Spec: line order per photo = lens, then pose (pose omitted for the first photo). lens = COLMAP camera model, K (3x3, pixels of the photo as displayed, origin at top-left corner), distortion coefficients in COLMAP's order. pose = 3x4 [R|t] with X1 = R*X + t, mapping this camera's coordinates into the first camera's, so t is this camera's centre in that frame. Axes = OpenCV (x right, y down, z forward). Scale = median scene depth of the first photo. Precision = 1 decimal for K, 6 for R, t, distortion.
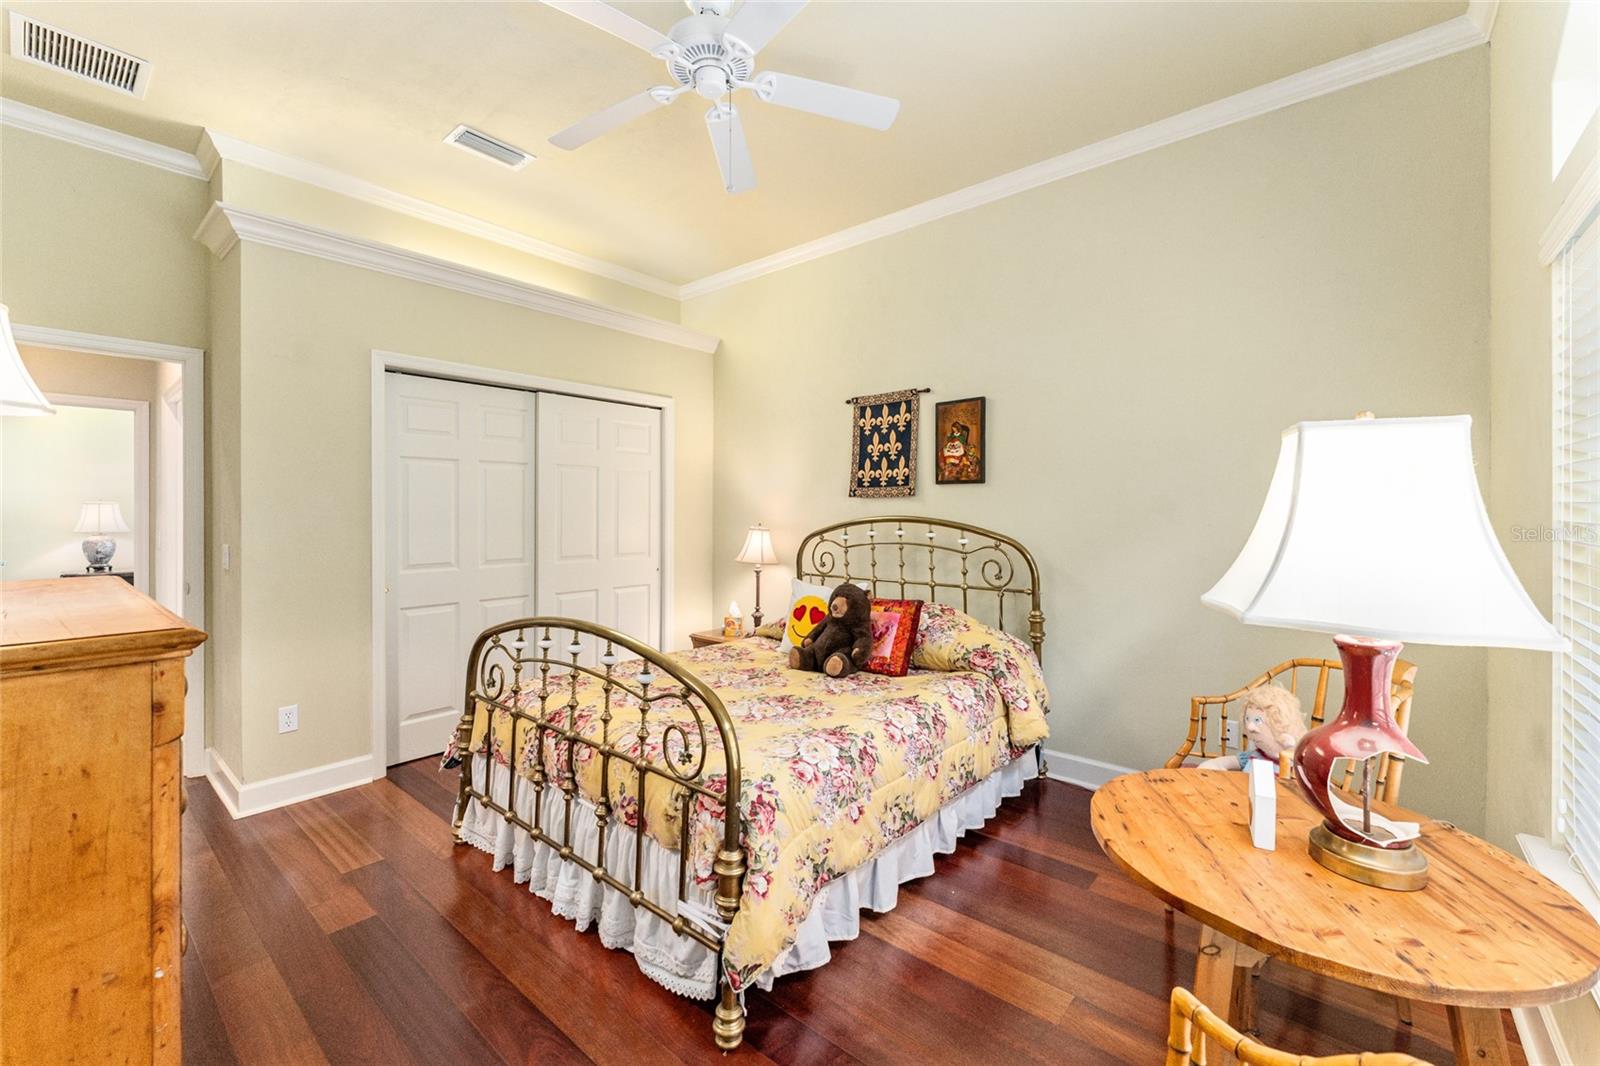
lens RADIAL K [[651.3, 0, 804.8], [0, 651.3, 526.9], [0, 0, 1]] dist [-0.000121, -0.001692]
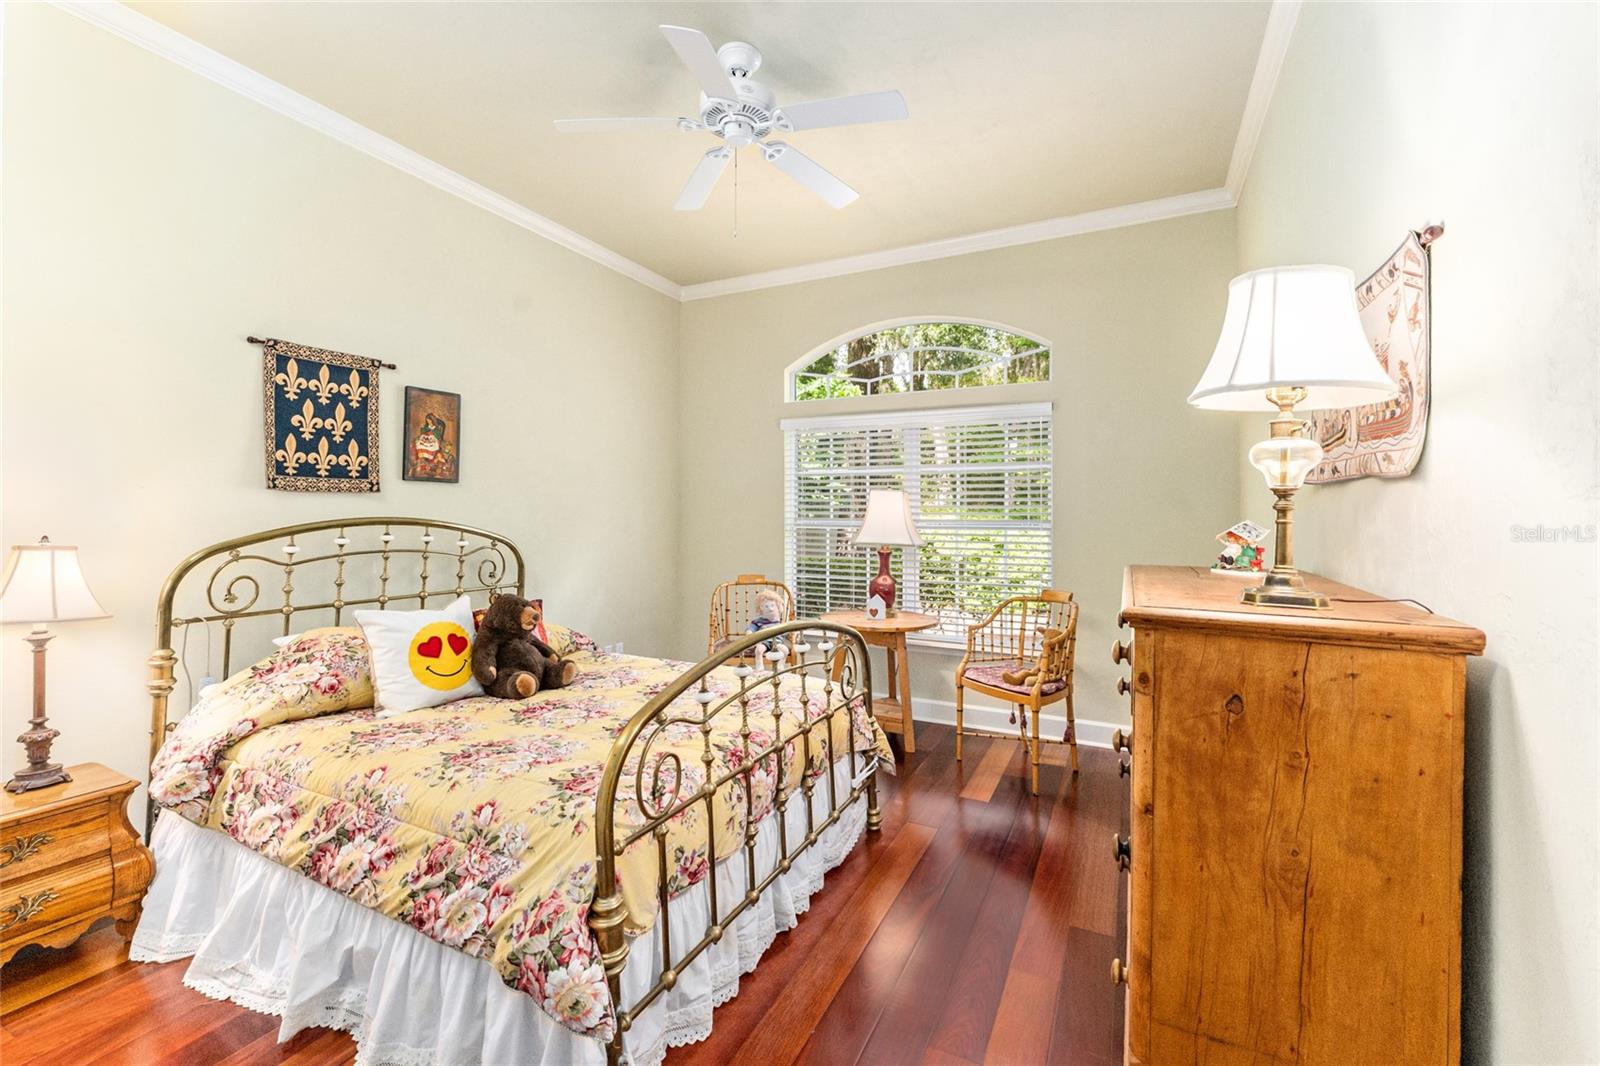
lens RADIAL K [[651.3, 0, 801.4], [0, 651.3, 522.4], [0, 0, 1]] dist [-0.000121, -0.001692]
pose [[-0.224228, -0.010468, 0.974480, -0.717941], [0.020542, 0.999669, 0.015465, -0.011940], [-0.974320, 0.023486, -0.223939, 0.655505]]
